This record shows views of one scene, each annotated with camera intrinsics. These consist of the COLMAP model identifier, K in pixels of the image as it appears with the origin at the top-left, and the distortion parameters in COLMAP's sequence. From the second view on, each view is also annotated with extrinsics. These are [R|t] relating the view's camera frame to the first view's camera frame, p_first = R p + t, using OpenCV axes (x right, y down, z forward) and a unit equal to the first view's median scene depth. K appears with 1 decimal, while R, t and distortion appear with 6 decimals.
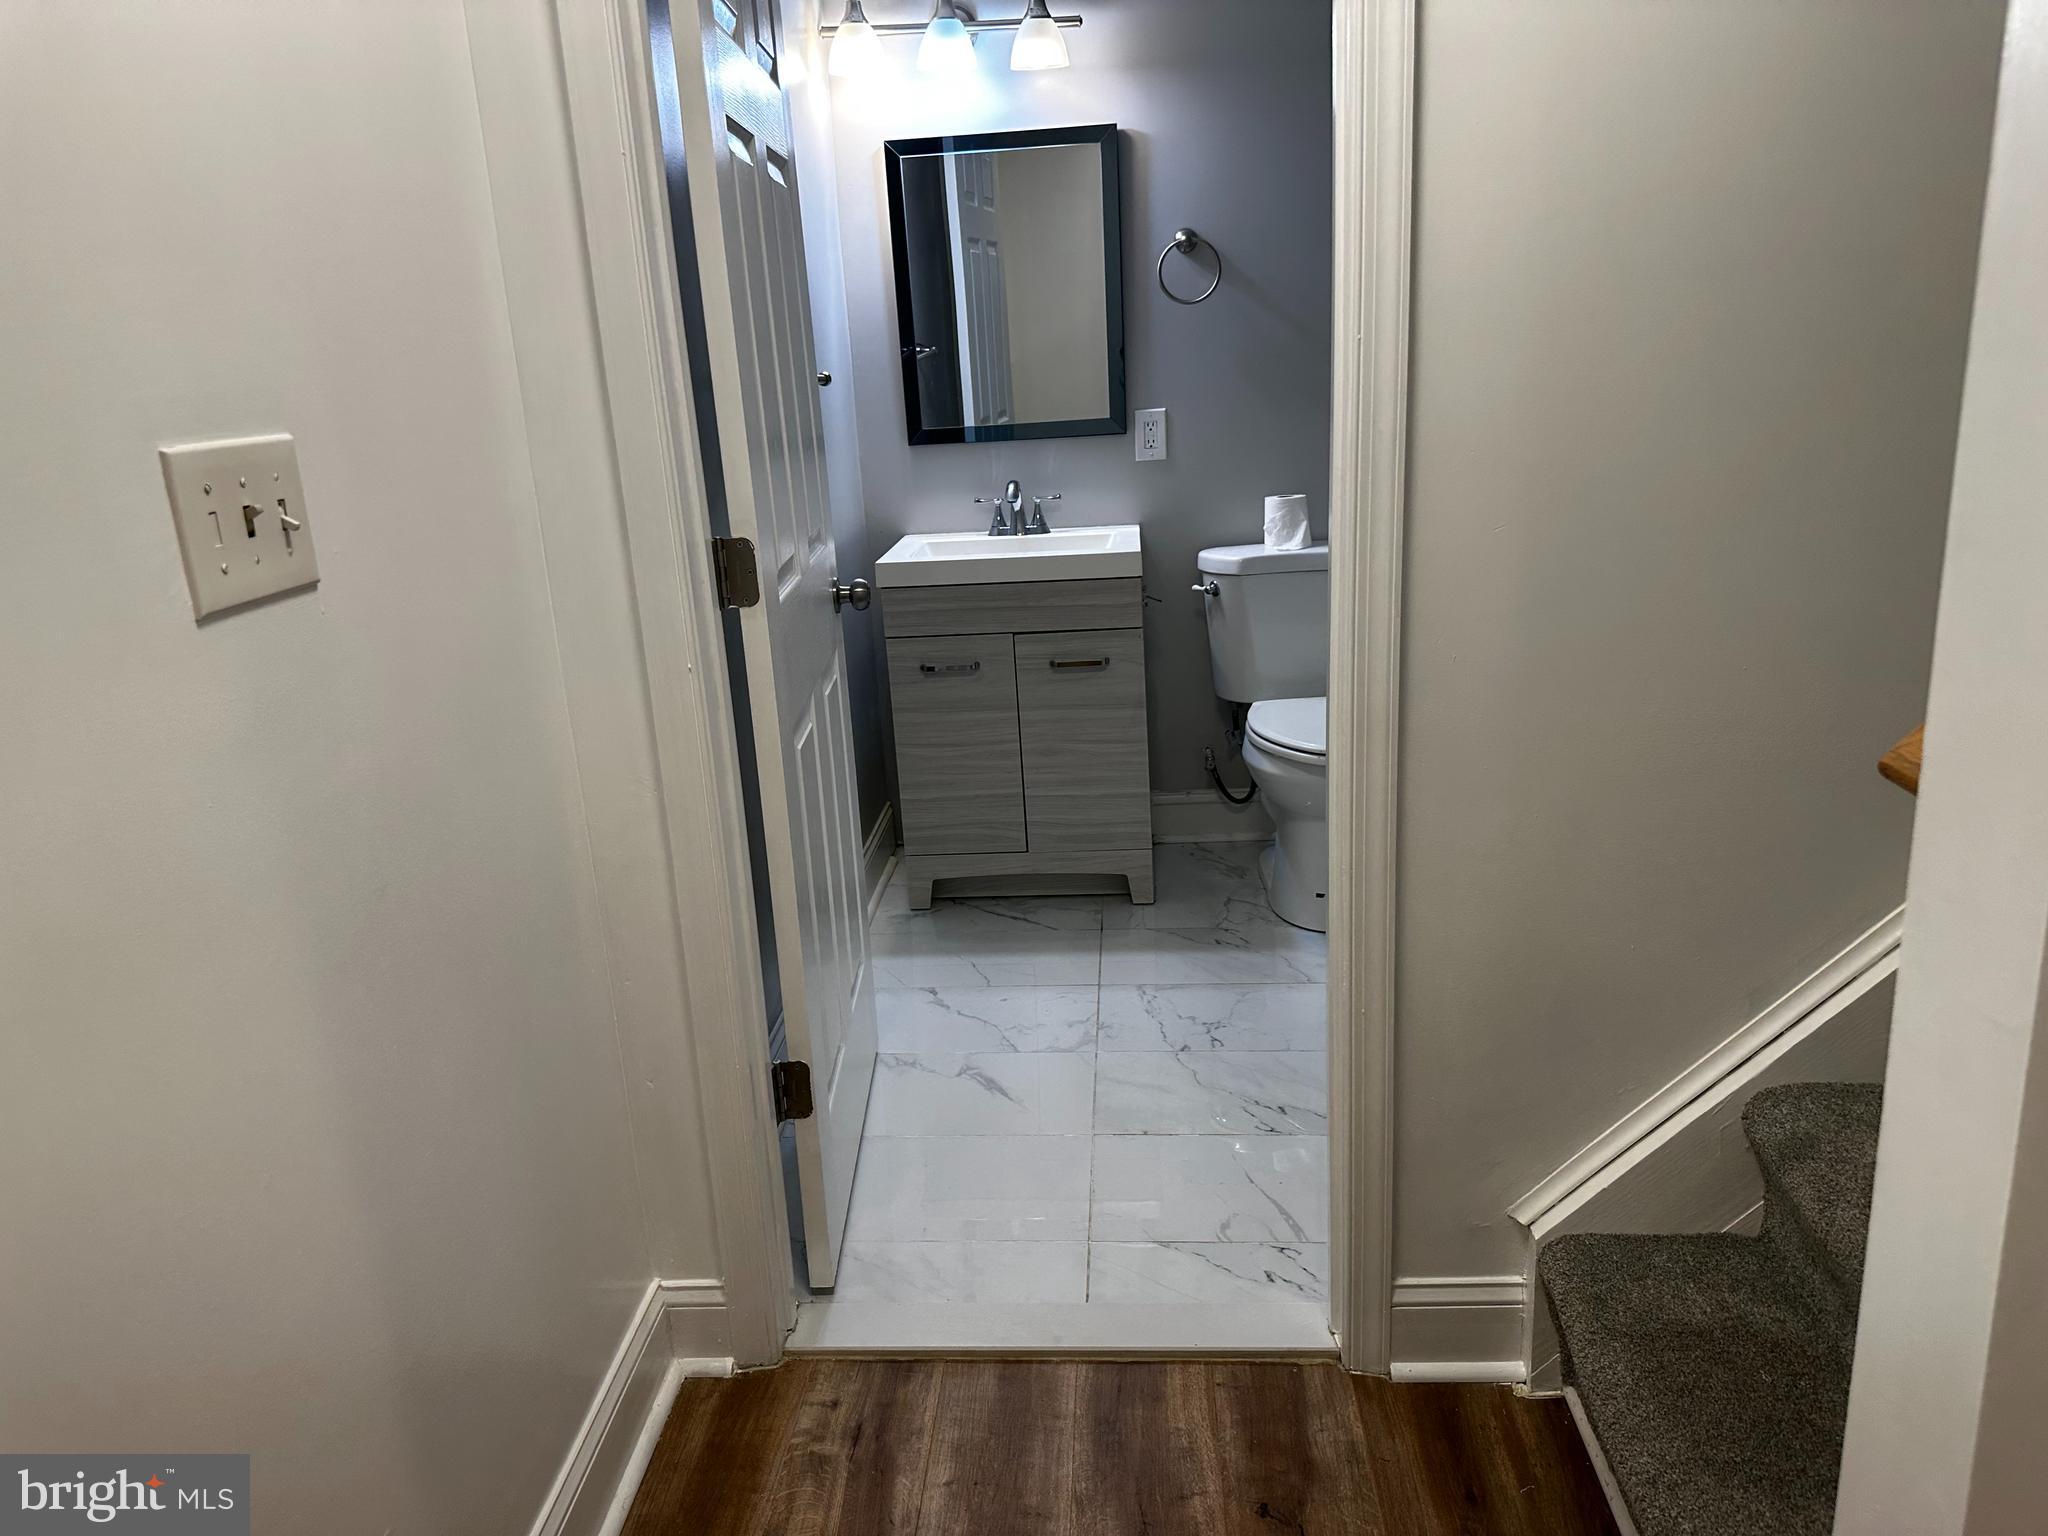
lens RADIAL K [[1426.2, 0, 1024.0], [0, 1426.2, 768.0], [0, 0, 1]] dist [0.138358, -0.232055]
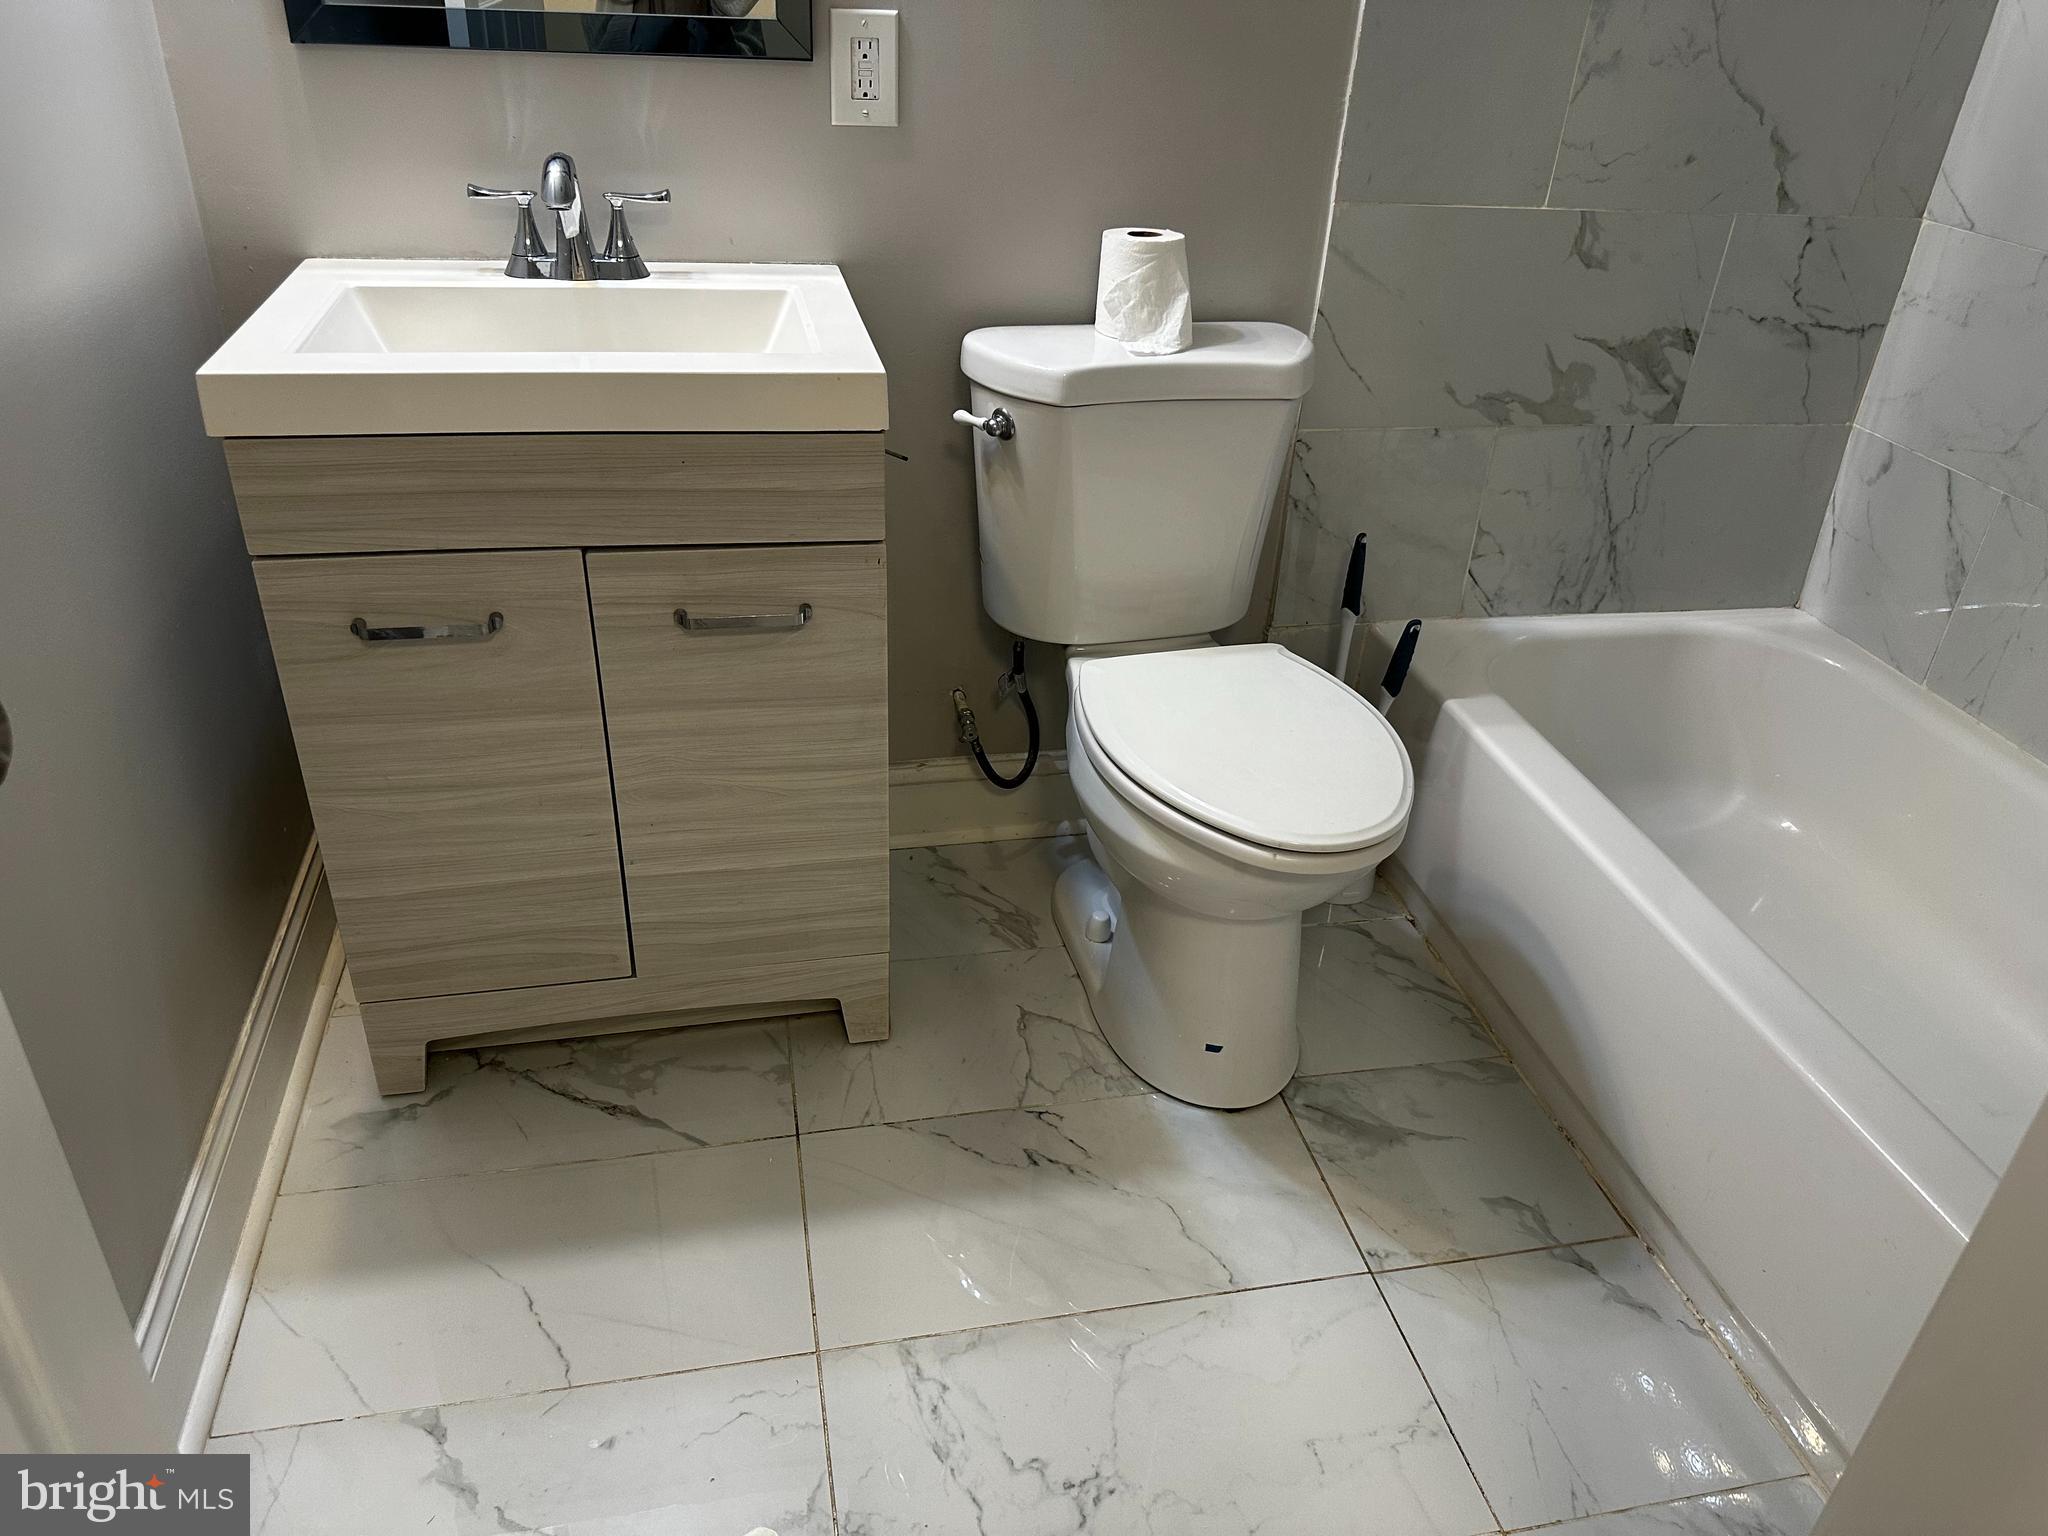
lens RADIAL K [[1423.1, 0, 1035.5], [0, 1423.1, 759.9], [0, 0, 1]] dist [0.052540, -0.078206]
pose [[0.954100, -0.050196, 0.295253, -0.007250], [-0.023066, 0.970610, 0.239550, -0.132160], [-0.298599, -0.235365, 0.924901, 0.521842]]
